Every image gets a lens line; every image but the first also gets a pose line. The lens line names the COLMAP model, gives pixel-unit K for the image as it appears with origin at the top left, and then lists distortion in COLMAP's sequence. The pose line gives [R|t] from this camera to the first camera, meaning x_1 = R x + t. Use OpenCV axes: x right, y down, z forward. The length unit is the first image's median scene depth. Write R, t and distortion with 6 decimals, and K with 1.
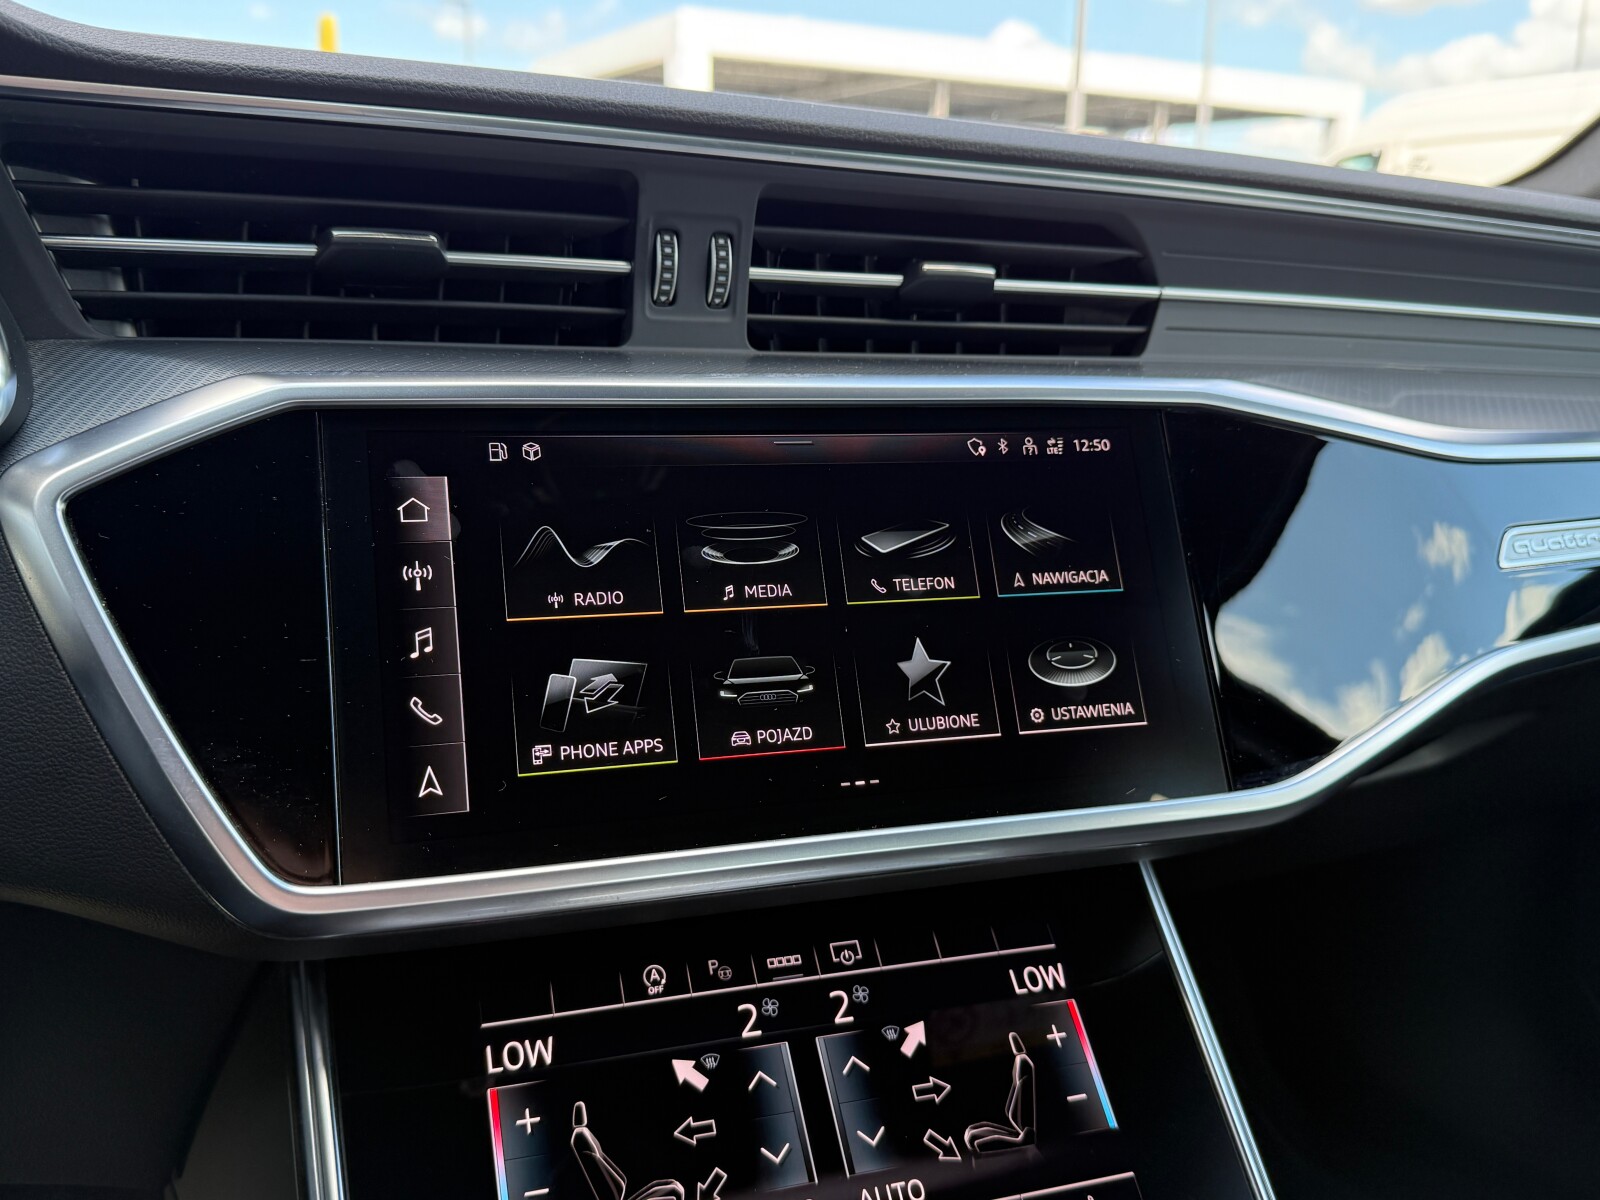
lens RADIAL K [[1379.1, 0, 800.9], [0, 1379.1, 604.3], [0, 0, 1]] dist [0.106027, -0.204178]
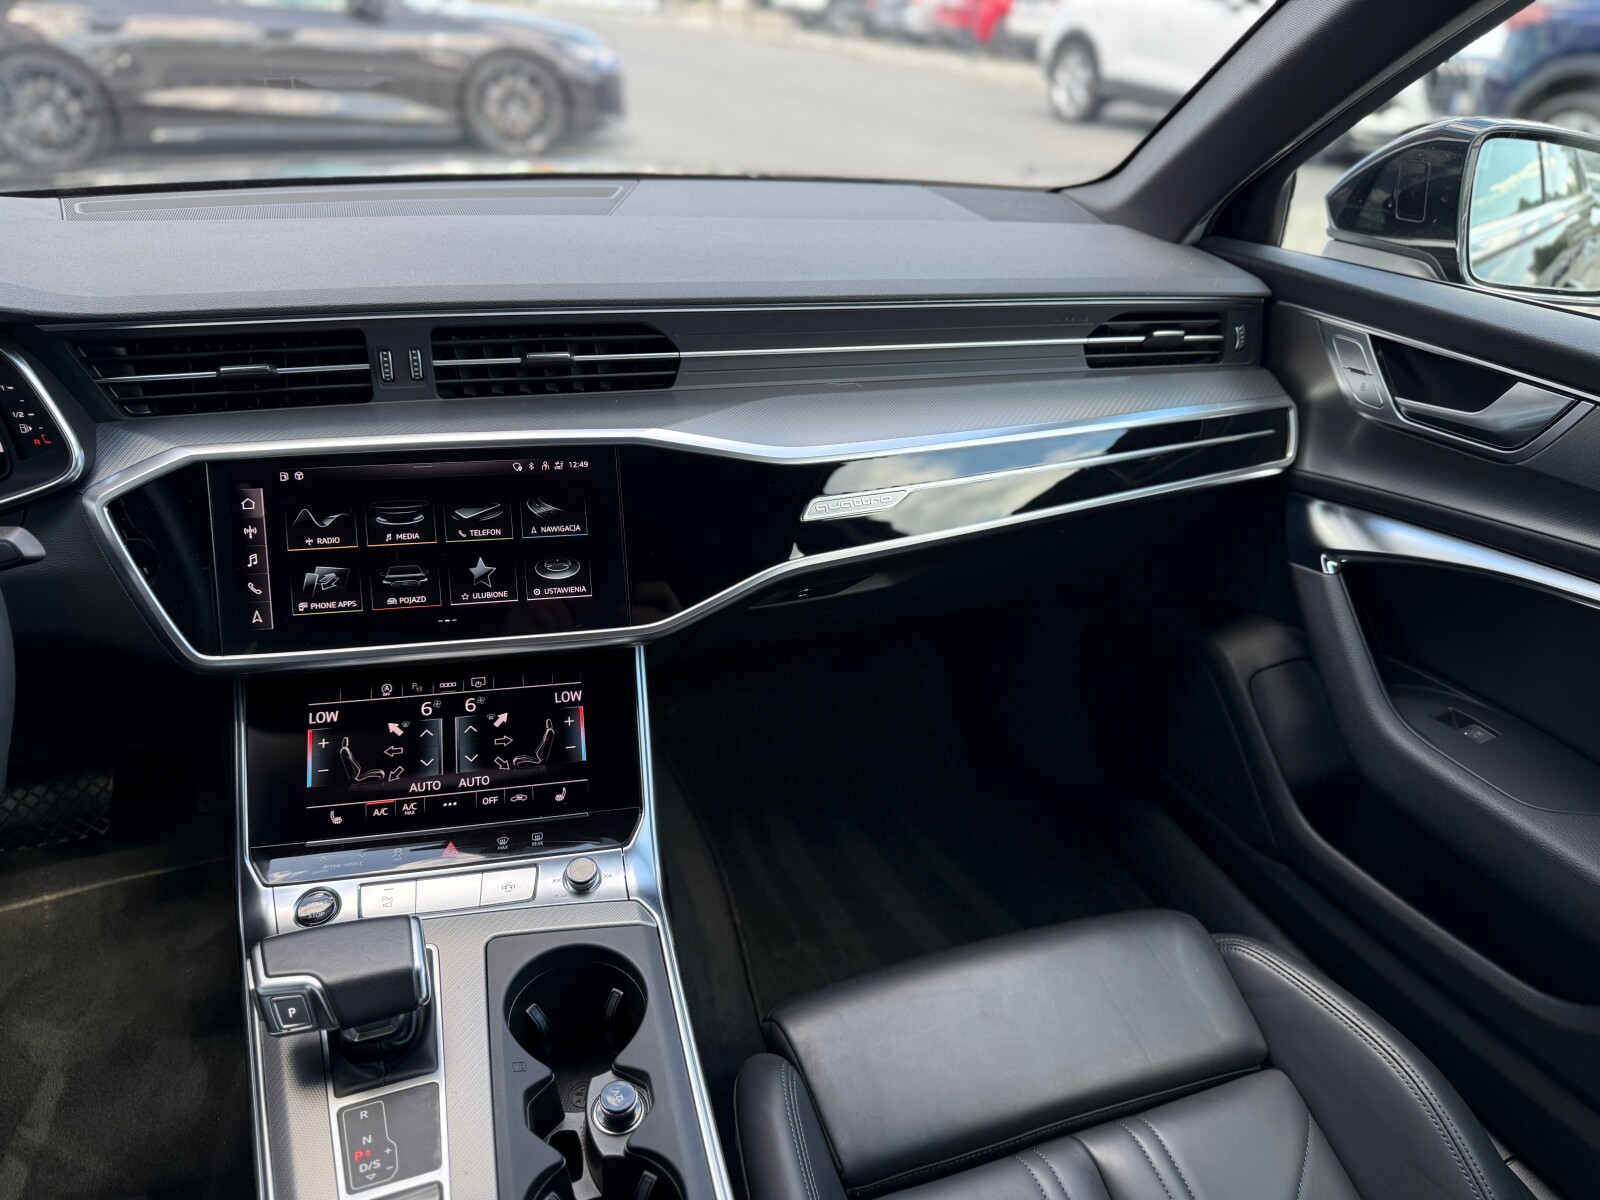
lens RADIAL K [[1150.1, 0, 807.9], [0, 1150.1, 603.3], [0, 0, 1]] dist [0.085985, -0.143492]
pose [[0.992658, 0.056749, -0.106812, 0.809742], [-0.027964, 0.966854, 0.253794, -0.391939], [0.117674, -0.248944, 0.961343, -0.770094]]
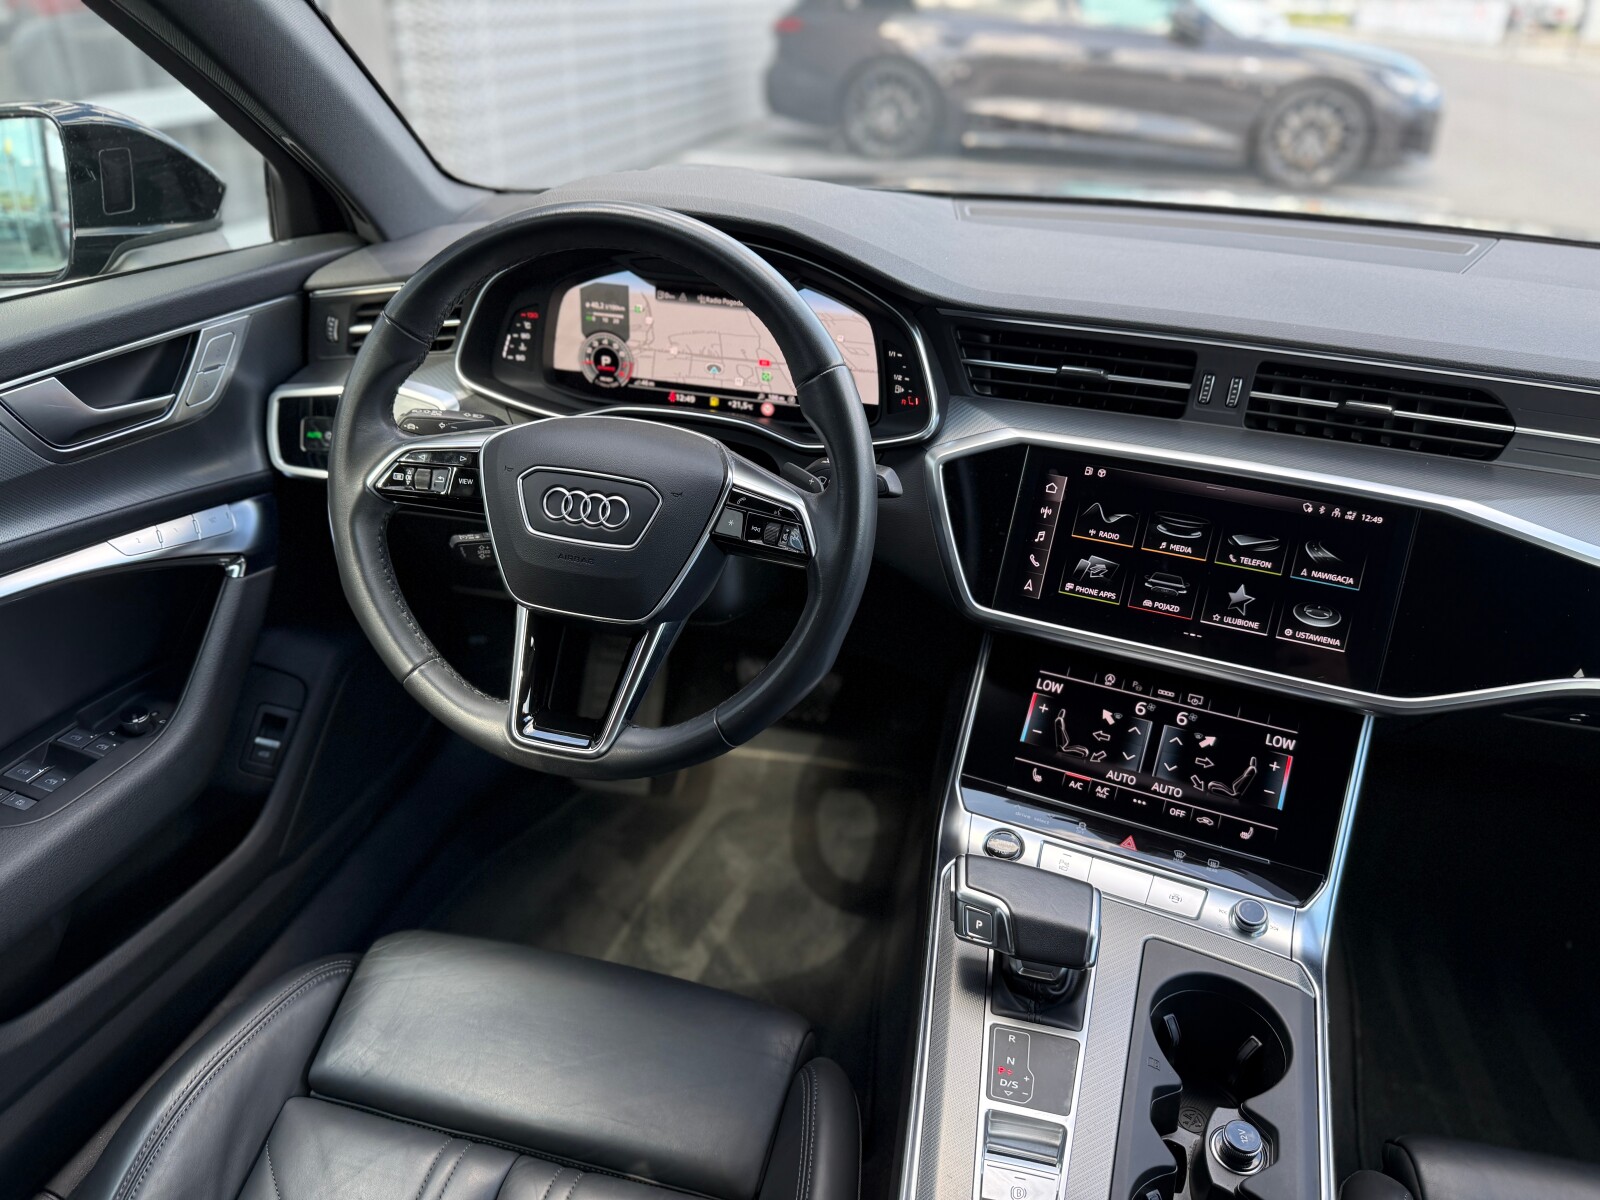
lens RADIAL K [[1150.1, 0, 786.8], [0, 1150.1, 603.8], [0, 0, 1]] dist [0.085985, -0.143492]
pose [[0.737032, 0.312091, -0.599485, 0.688412], [-0.161269, 0.942588, 0.292440, -0.386147], [0.656335, -0.118860, 0.745048, -0.950603]]
